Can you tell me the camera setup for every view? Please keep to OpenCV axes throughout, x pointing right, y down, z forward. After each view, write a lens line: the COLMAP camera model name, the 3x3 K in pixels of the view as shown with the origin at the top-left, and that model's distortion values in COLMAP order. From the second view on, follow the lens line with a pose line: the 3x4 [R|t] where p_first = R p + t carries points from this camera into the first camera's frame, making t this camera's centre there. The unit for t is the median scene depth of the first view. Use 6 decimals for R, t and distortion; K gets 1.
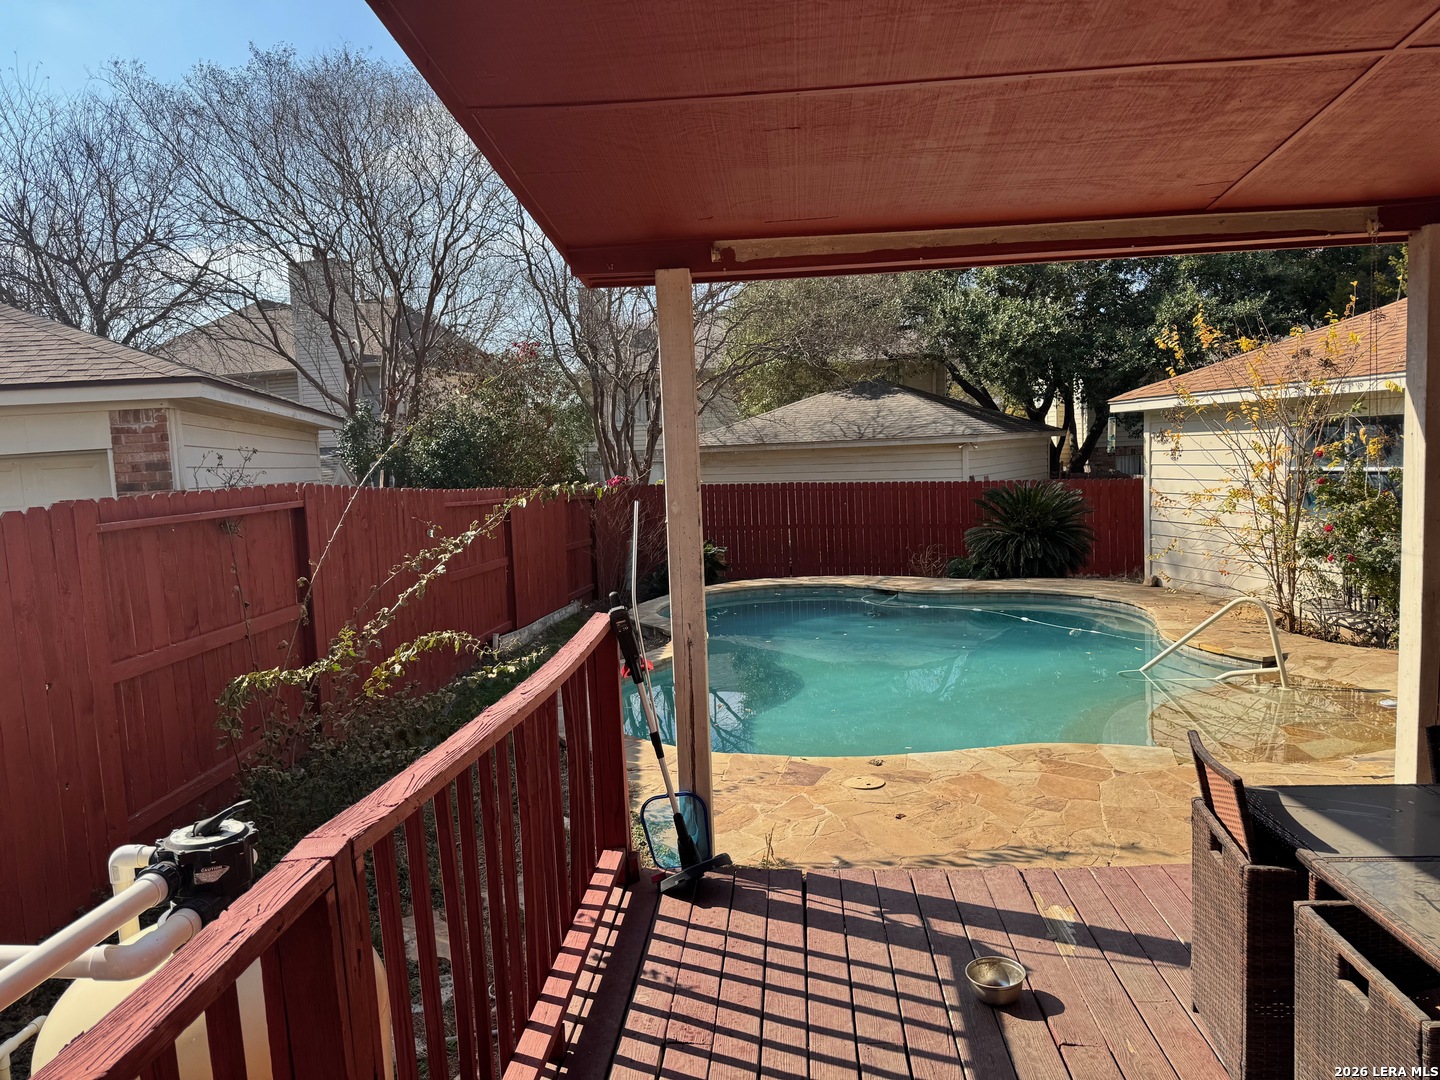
lens RADIAL K [[1016.1, 0, 717.0], [0, 1016.1, 542.7], [0, 0, 1]] dist [0.104058, -0.152406]
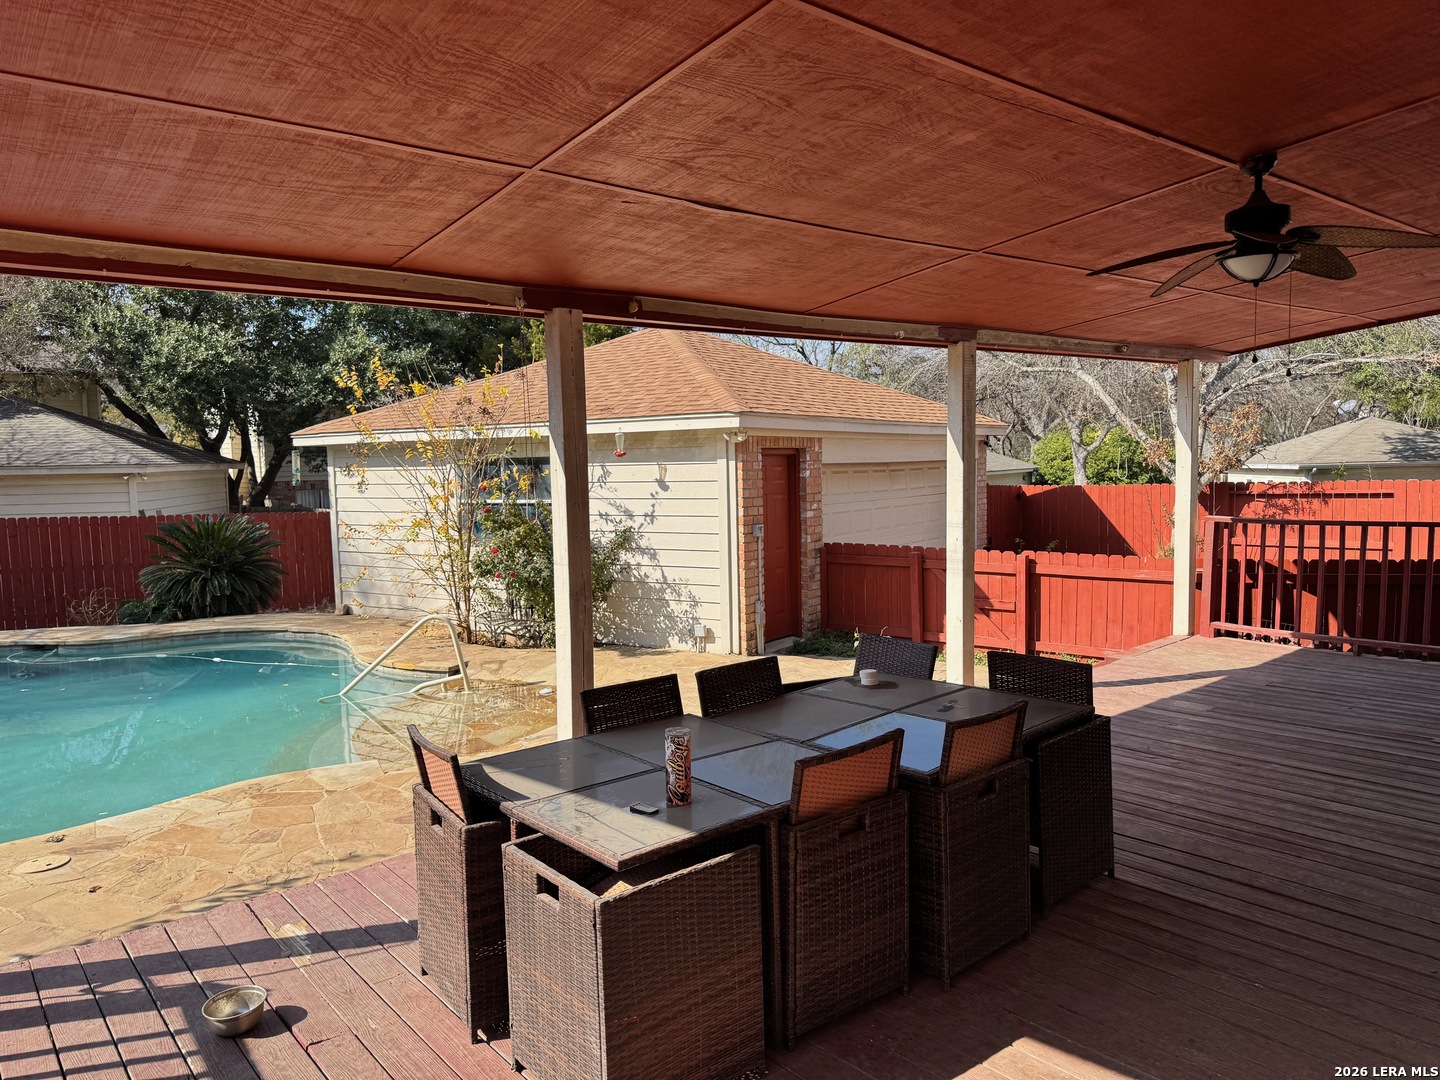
lens RADIAL K [[1016.1, 0, 717.0], [0, 1016.1, 542.7], [0, 0, 1]] dist [0.104058, -0.152406]
pose [[0.725489, -0.029161, 0.687616, -0.023086], [0.052643, 0.998526, -0.013196, 0.004785], [-0.686217, 0.045772, 0.725955, -0.020847]]
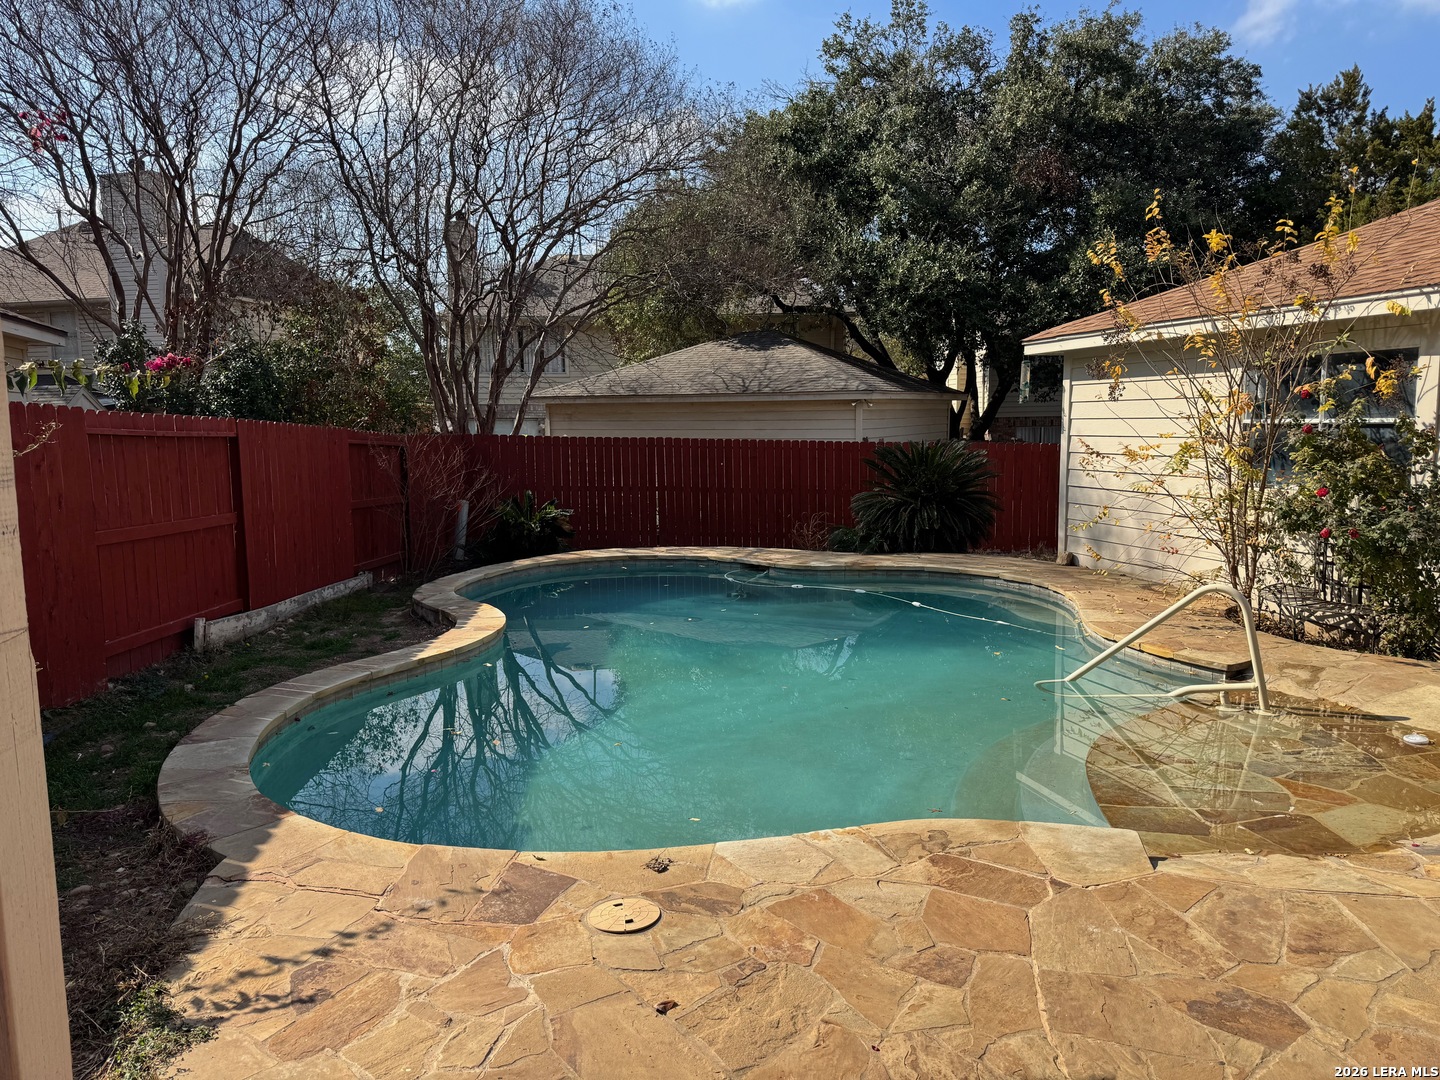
lens RADIAL K [[1016.1, 0, 717.0], [0, 1016.1, 542.7], [0, 0, 1]] dist [0.104058, -0.152406]
pose [[0.995449, 0.018222, 0.093534, 0.092820], [-0.020956, 0.999379, 0.028322, 0.009801], [-0.092960, -0.030154, 0.995213, 0.297196]]
